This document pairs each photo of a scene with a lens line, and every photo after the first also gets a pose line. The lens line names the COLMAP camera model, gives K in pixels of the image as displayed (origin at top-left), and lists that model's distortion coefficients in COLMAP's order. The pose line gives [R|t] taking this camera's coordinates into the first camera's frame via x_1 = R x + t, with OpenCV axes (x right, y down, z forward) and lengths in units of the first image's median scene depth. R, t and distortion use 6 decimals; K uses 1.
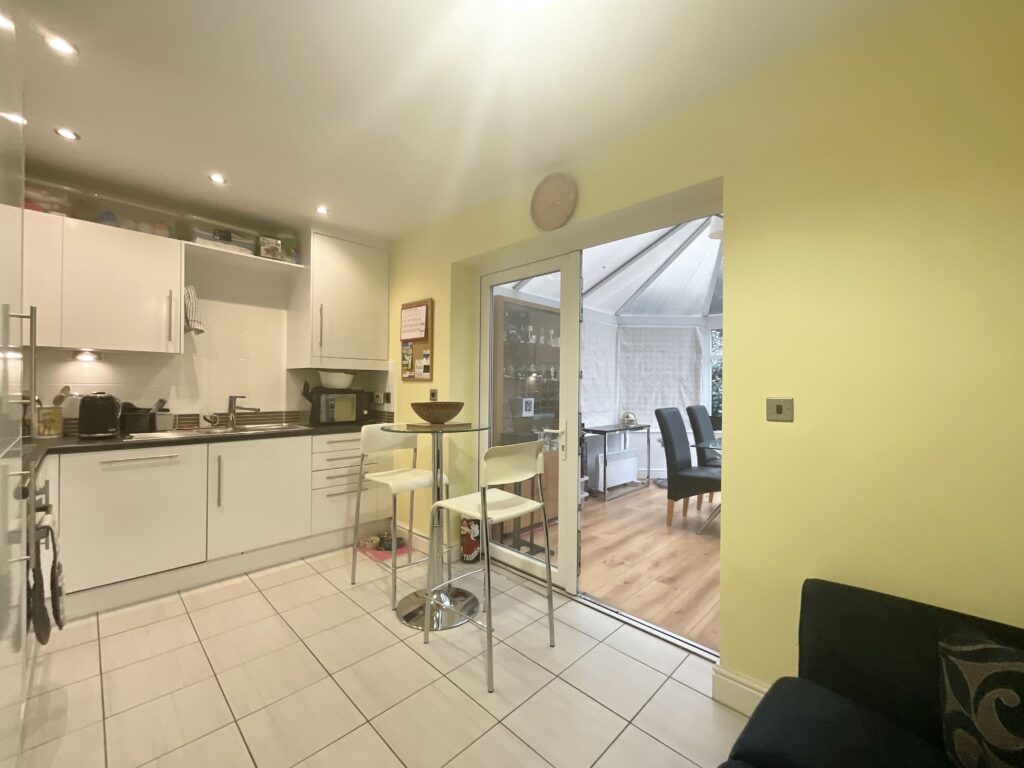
lens RADIAL K [[417.6, 0, 512.8], [0, 417.6, 385.2], [0, 0, 1]] dist [-0.000217, 0.000125]
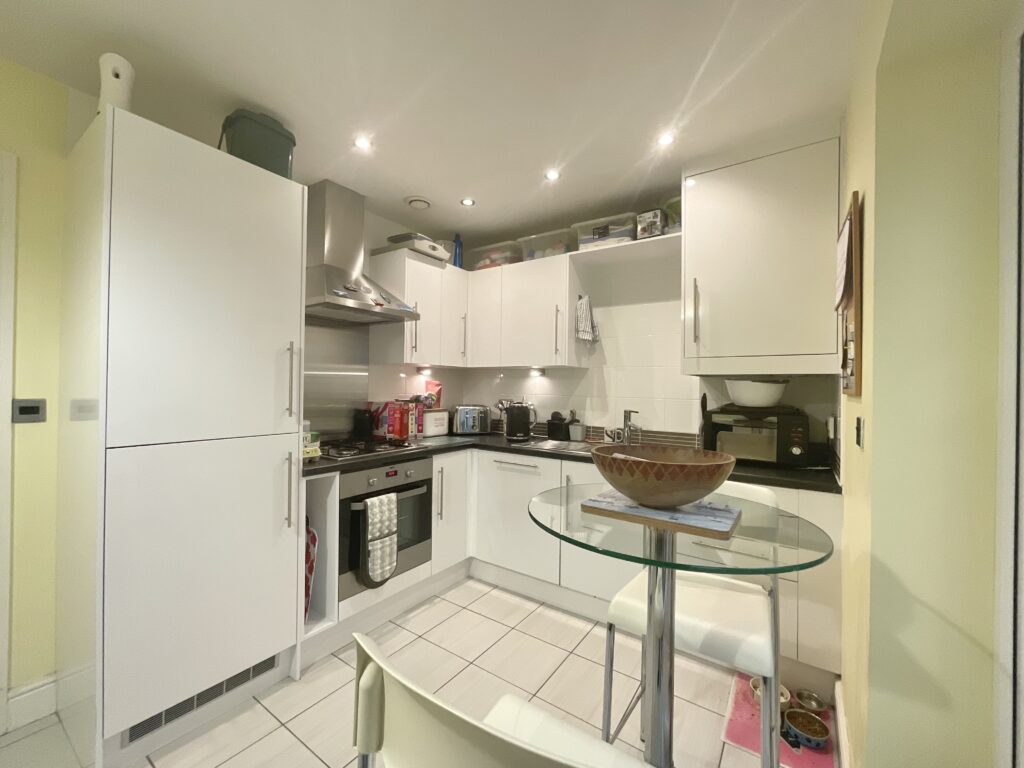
lens RADIAL K [[417.6, 0, 512.8], [0, 417.6, 385.2], [0, 0, 1]] dist [-0.000217, 0.000125]
pose [[0.174696, -0.010748, -0.984564, 0.167624], [-0.011205, 0.999854, -0.012903, -0.014390], [0.984559, 0.013286, 0.174550, 0.698338]]
